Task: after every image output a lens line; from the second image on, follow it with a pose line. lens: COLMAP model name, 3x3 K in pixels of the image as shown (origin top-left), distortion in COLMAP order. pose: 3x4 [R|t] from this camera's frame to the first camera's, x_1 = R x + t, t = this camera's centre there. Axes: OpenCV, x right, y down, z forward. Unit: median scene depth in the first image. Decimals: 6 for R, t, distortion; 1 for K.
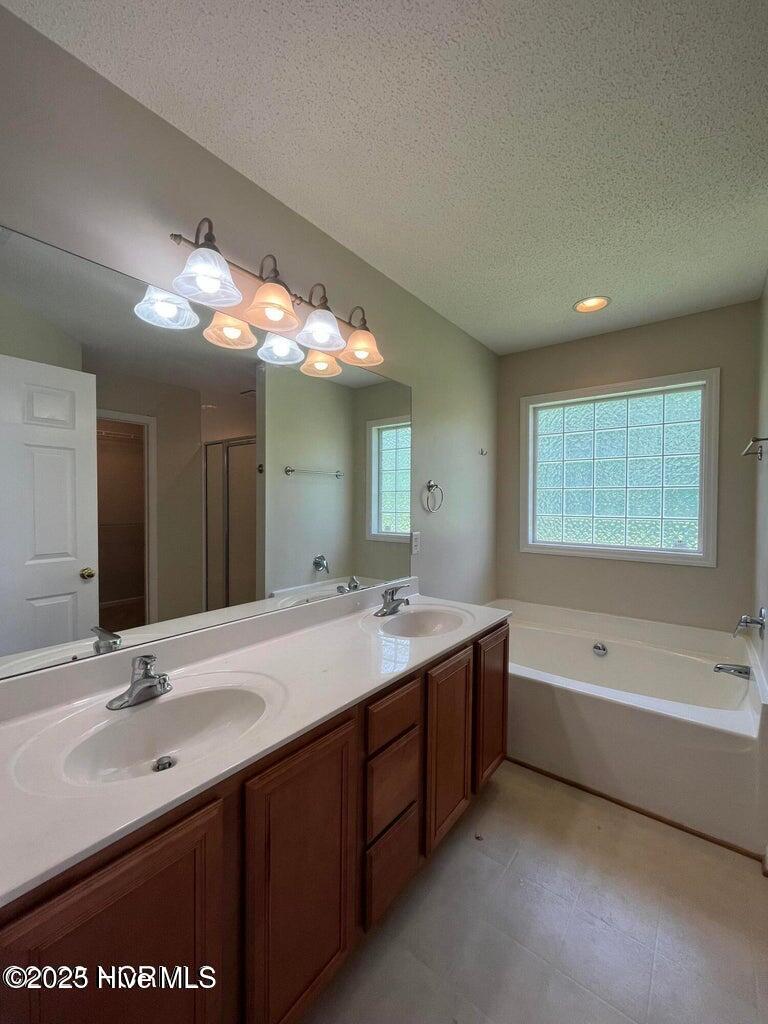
lens RADIAL K [[414.5, 0, 386.4], [0, 414.5, 508.0], [0, 0, 1]] dist [0.002546, -0.000519]
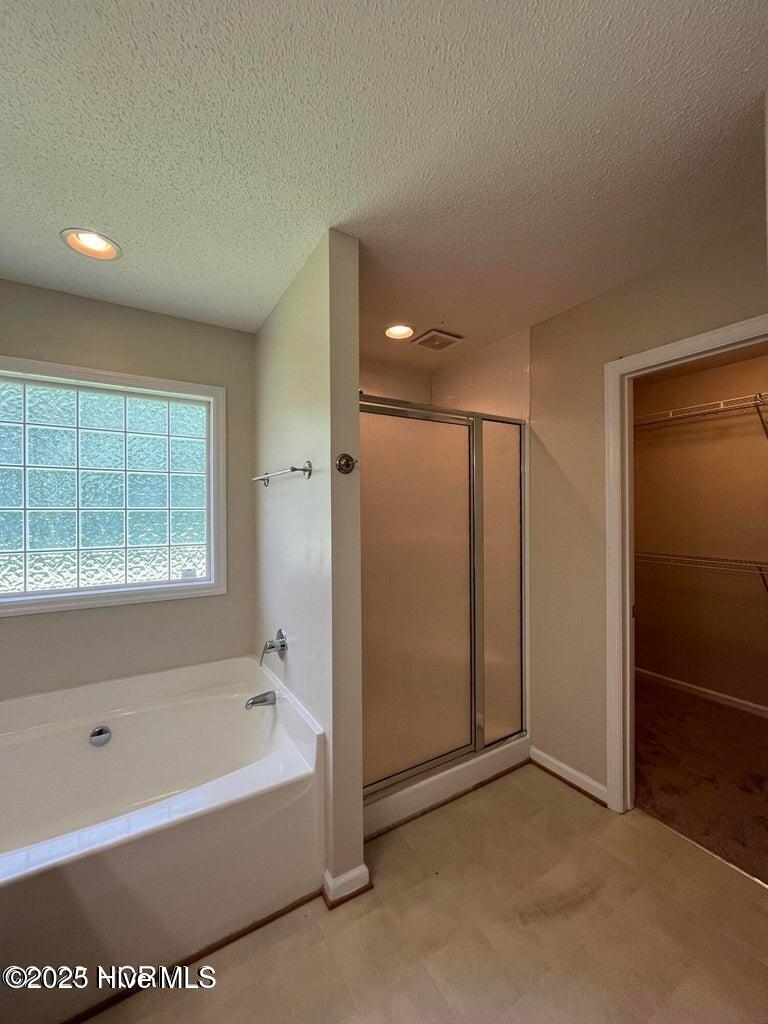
lens RADIAL K [[414.5, 0, 379.5], [0, 414.5, 506.4], [0, 0, 1]] dist [0.002546, -0.000519]
pose [[0.346971, -0.011017, 0.937811, 0.010883], [0.015570, 0.999861, 0.005986, -0.056412], [-0.937747, 0.012525, 0.347094, 0.302583]]
